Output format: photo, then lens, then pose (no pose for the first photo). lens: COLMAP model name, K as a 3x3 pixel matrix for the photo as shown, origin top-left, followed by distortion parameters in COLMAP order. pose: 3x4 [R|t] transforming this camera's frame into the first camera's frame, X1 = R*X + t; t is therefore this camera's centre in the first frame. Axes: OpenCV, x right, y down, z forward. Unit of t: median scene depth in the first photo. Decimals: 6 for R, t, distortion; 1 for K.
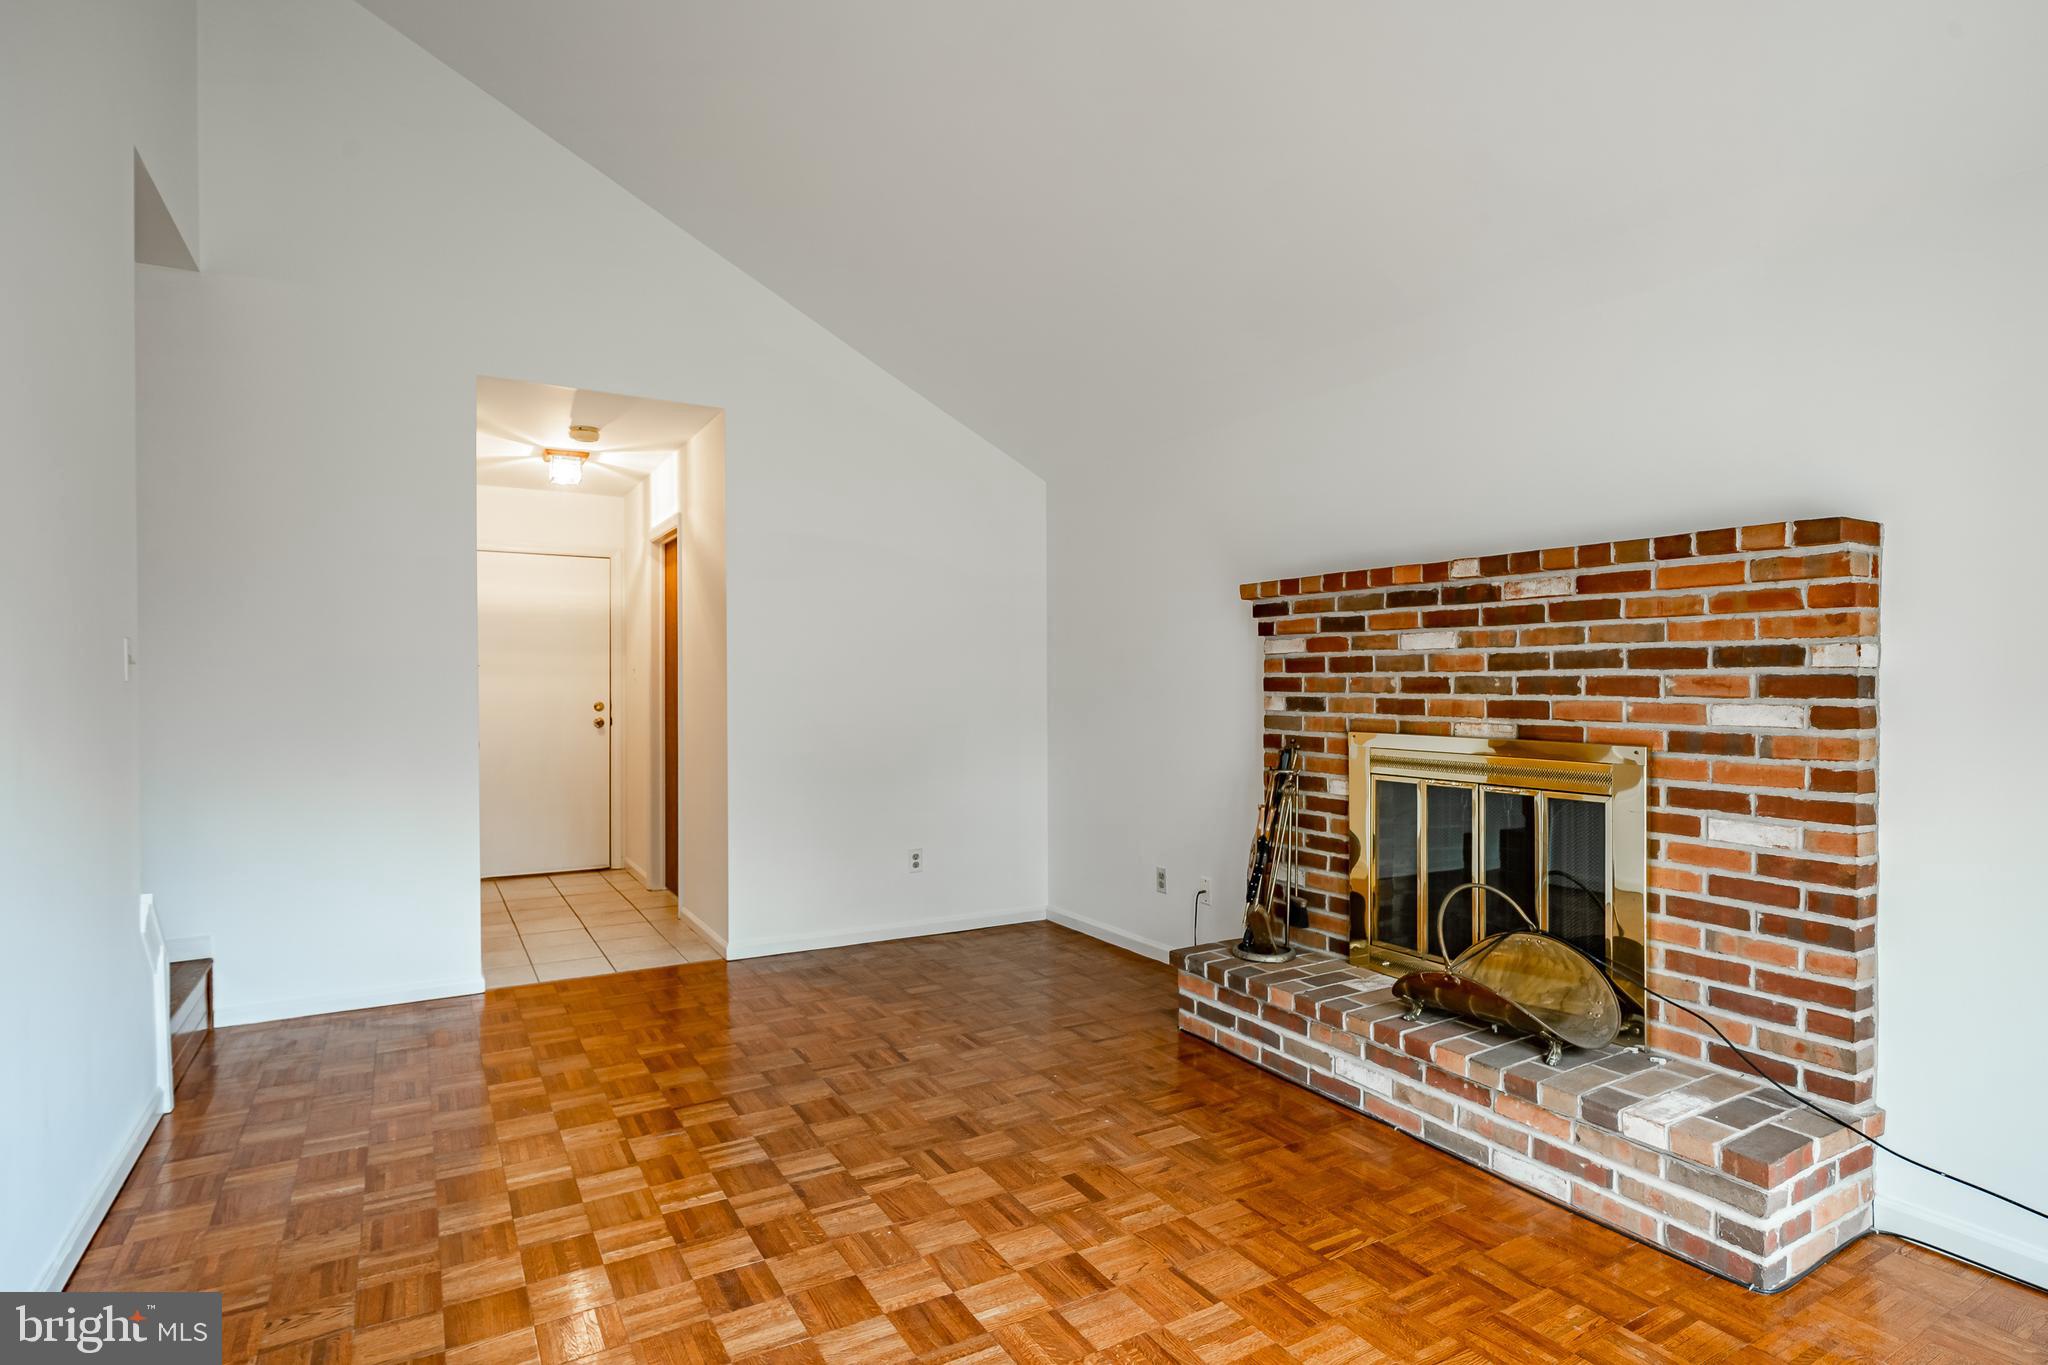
lens RADIAL K [[1057.3, 0, 1016.3], [0, 1057.3, 695.4], [0, 0, 1]] dist [0.004744, 0.001560]
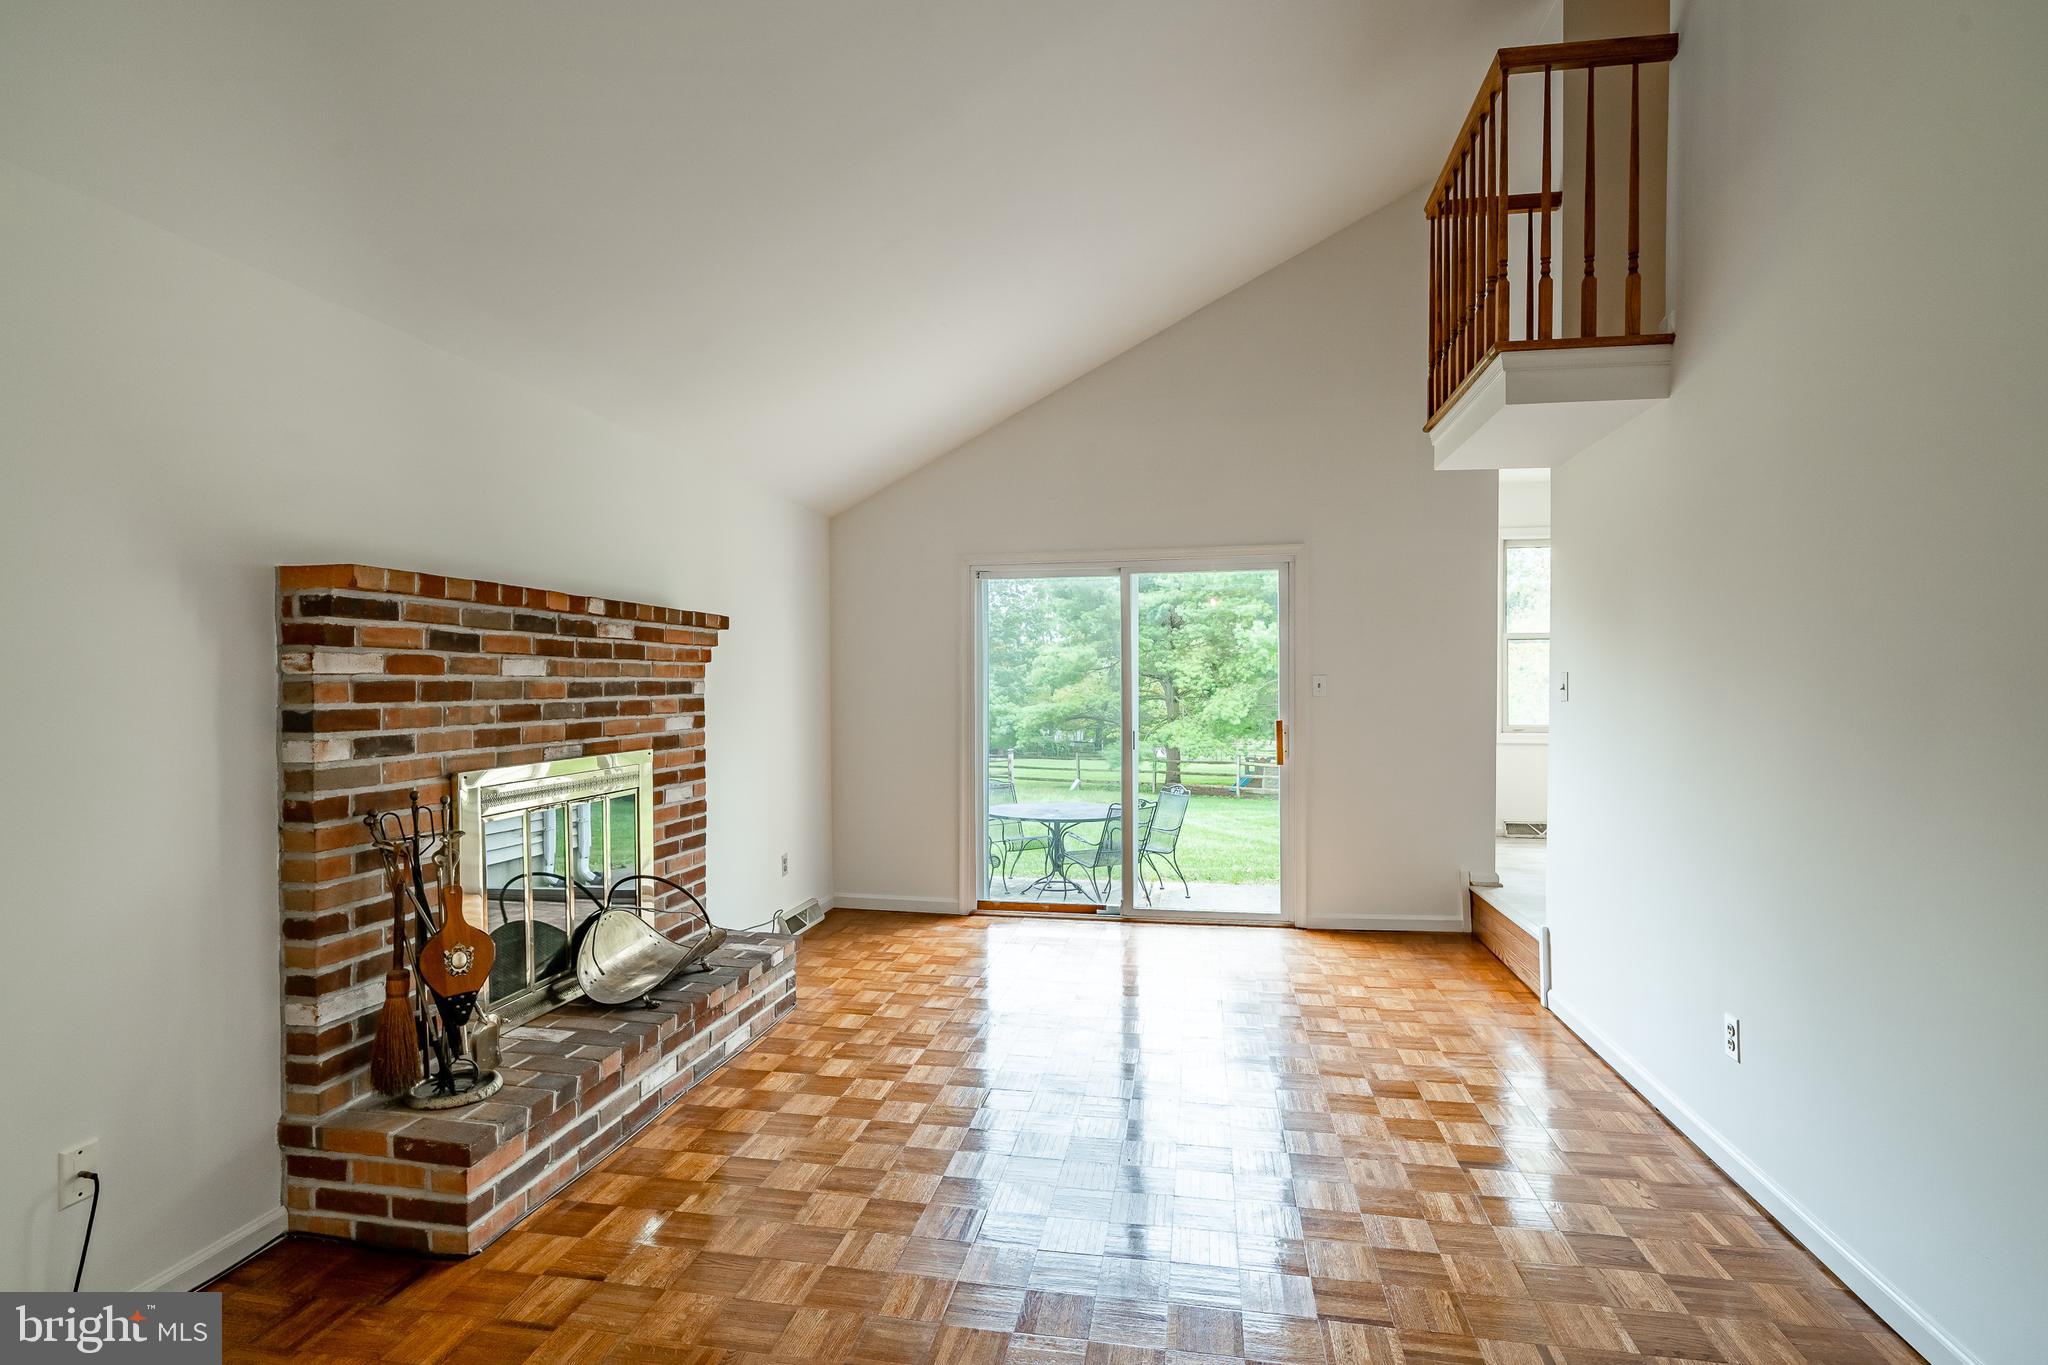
lens RADIAL K [[1001.6, 0, 1055.1], [0, 1001.6, 679.0], [0, 0, 1]] dist [-0.000410, 0.000327]
pose [[-0.784340, 0.002431, 0.620326, -0.636359], [0.008705, 0.999937, 0.007088, -0.048144], [-0.620270, 0.010959, -0.784312, 1.585975]]
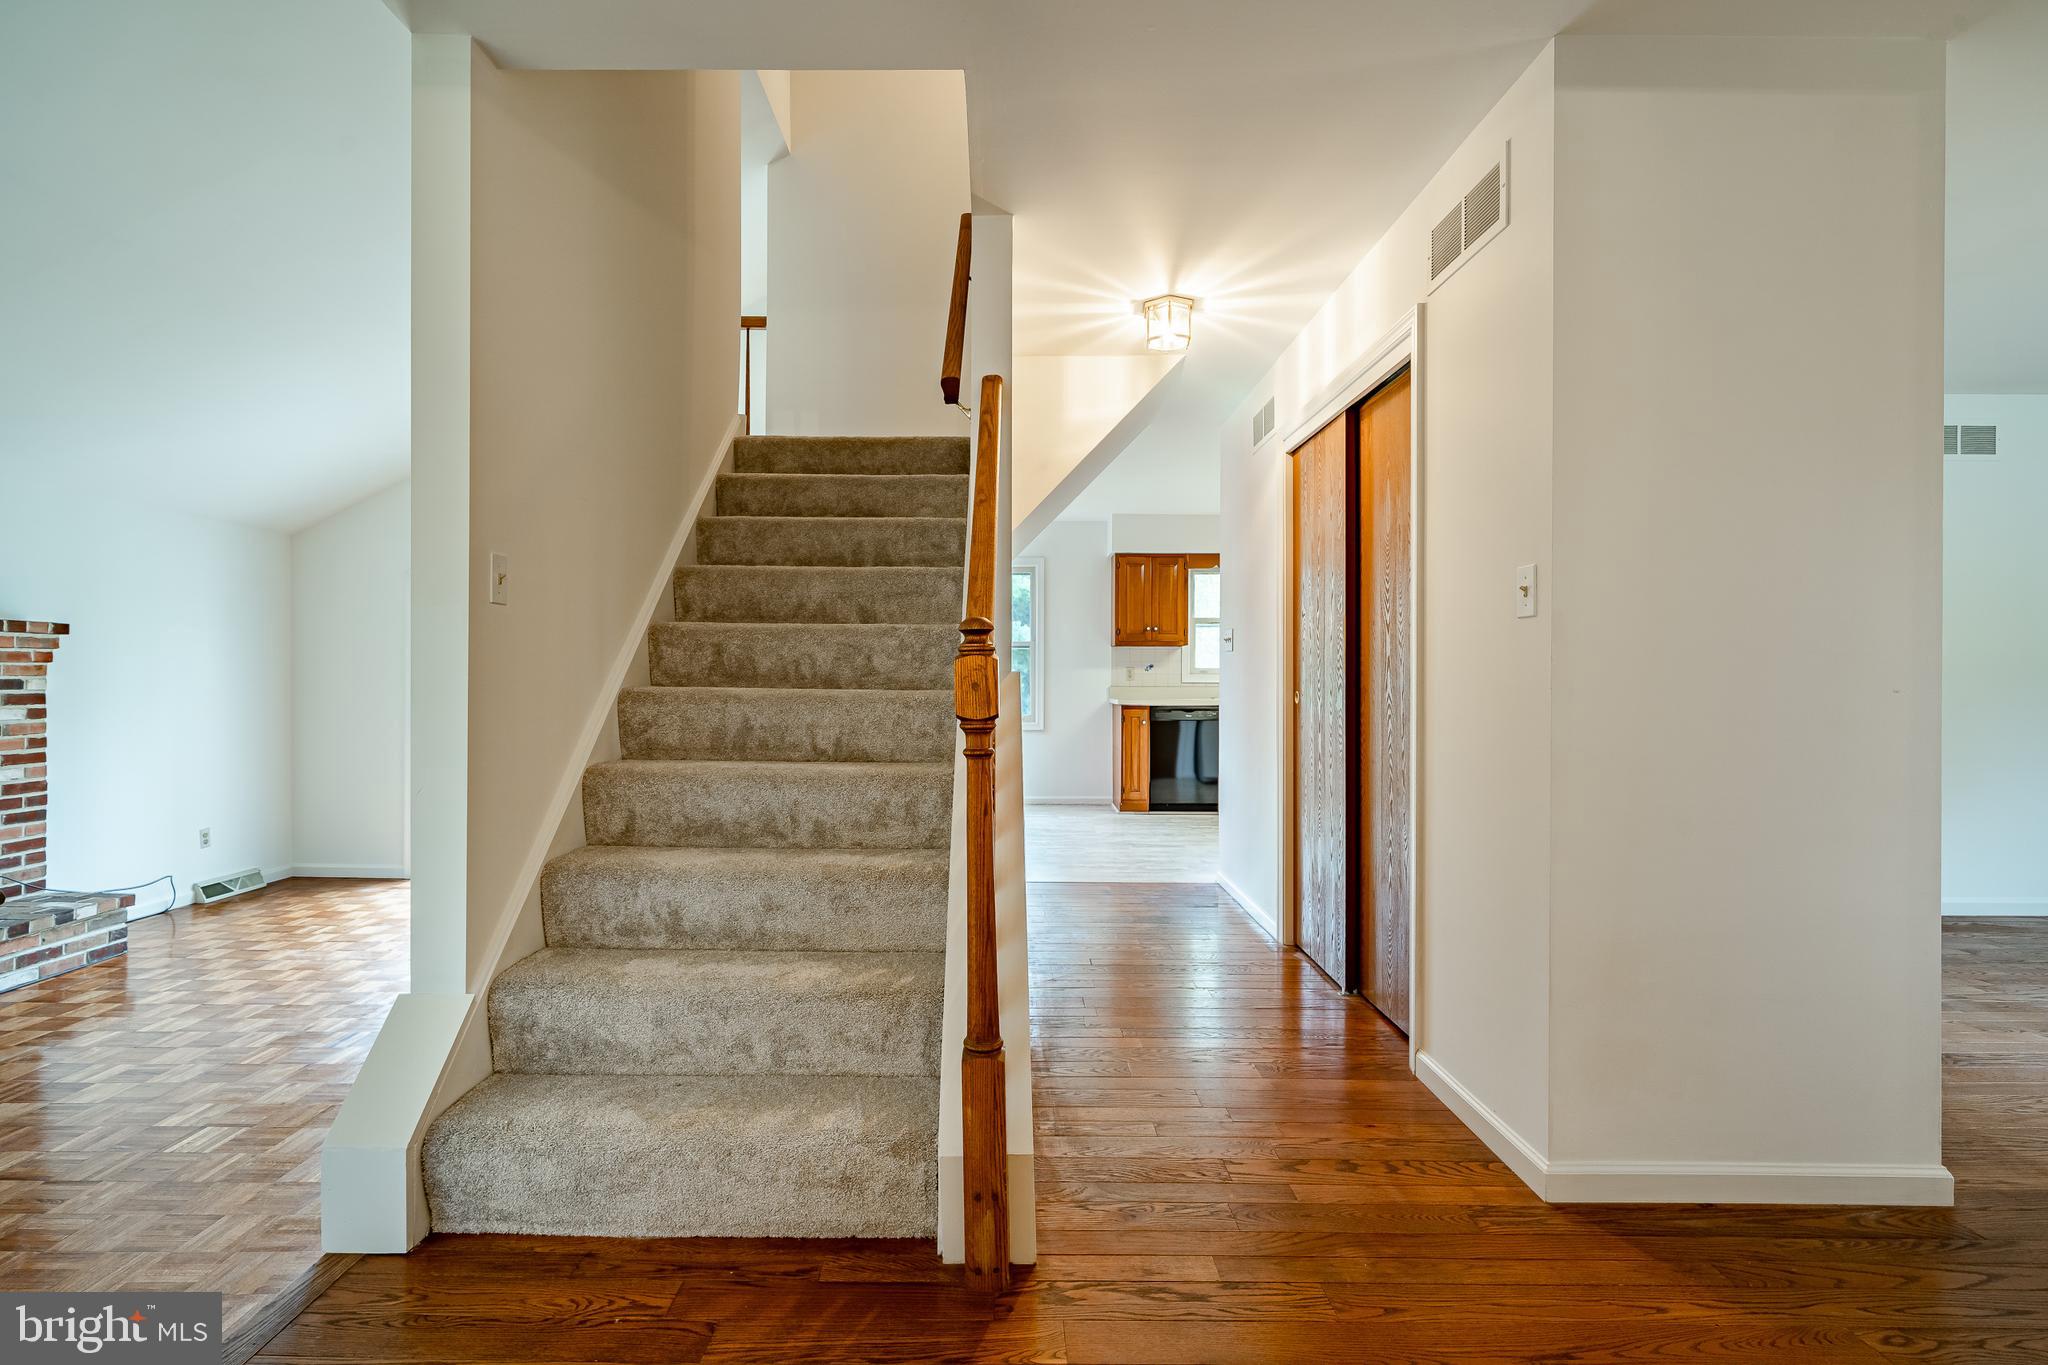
lens RADIAL K [[926.4, 0, 1015.7], [0, 926.4, 673.6], [0, 0, 1]] dist [0.000225, -0.000224]
pose [[-0.873794, 0.000808, 0.486296, -1.498407], [0.005971, 0.999941, 0.009068, -0.051828], [-0.486260, 0.010827, -0.873747, 1.339783]]
